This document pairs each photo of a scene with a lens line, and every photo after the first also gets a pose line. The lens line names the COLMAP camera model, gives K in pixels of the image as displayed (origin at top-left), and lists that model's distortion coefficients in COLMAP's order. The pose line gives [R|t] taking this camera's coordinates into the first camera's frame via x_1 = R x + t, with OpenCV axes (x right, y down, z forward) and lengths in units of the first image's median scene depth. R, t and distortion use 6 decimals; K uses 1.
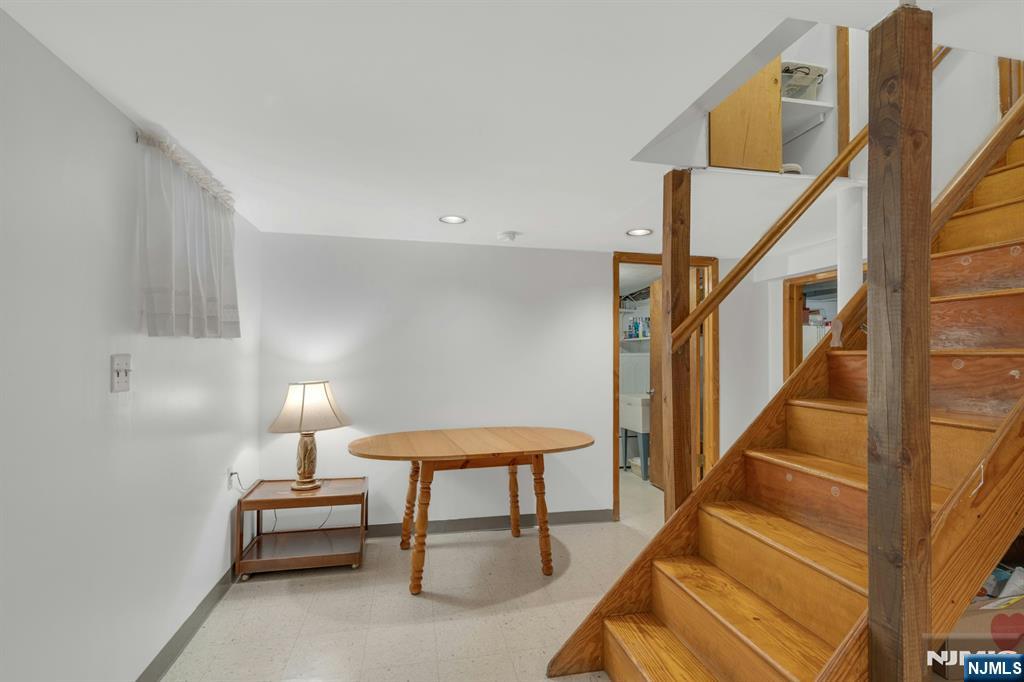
lens RADIAL K [[492.4, 0, 513.5], [0, 492.4, 344.7], [0, 0, 1]] dist [0.002778, 0.000426]
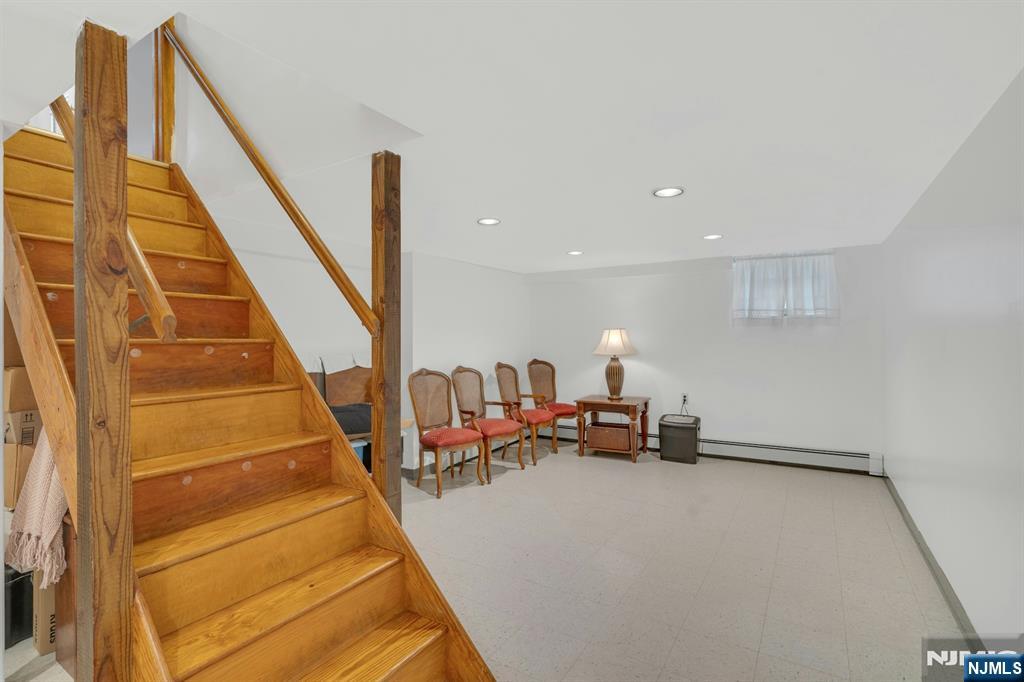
lens RADIAL K [[492.4, 0, 513.5], [0, 492.4, 344.7], [0, 0, 1]] dist [0.002778, 0.000426]
pose [[-0.722879, 0.002051, 0.690971, -0.542601], [-0.002164, 0.999984, -0.005232, 0.030484], [-0.690971, -0.005278, -0.722863, 1.390536]]
